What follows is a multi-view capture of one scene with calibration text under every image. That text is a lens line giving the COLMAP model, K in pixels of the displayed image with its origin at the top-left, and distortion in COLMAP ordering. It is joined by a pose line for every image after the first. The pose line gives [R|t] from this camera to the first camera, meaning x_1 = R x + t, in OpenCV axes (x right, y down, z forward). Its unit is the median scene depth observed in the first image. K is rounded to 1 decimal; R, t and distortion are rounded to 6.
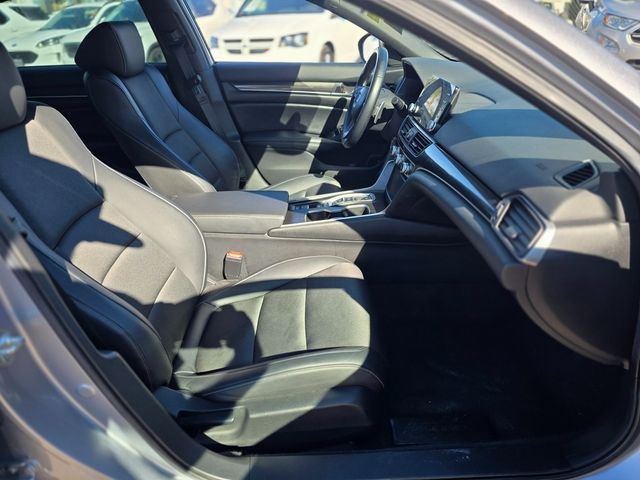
lens RADIAL K [[416.3, 0, 320.0], [0, 416.3, 240.0], [0, 0, 1]] dist [0.005899, 0.000916]
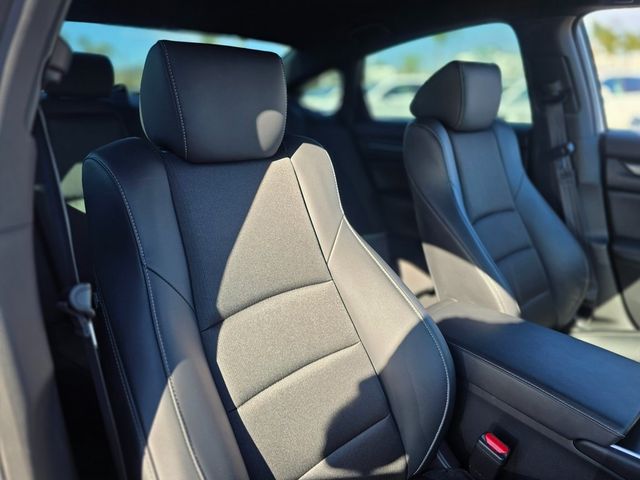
lens RADIAL K [[416.3, 0, 320.0], [0, 416.3, 240.0], [0, 0, 1]] dist [0.005899, 0.000916]
pose [[0.644303, 0.276013, -0.713226, -0.022902], [-0.384447, 0.923094, 0.009936, -0.096987], [0.661116, 0.267796, 0.700864, 0.290915]]
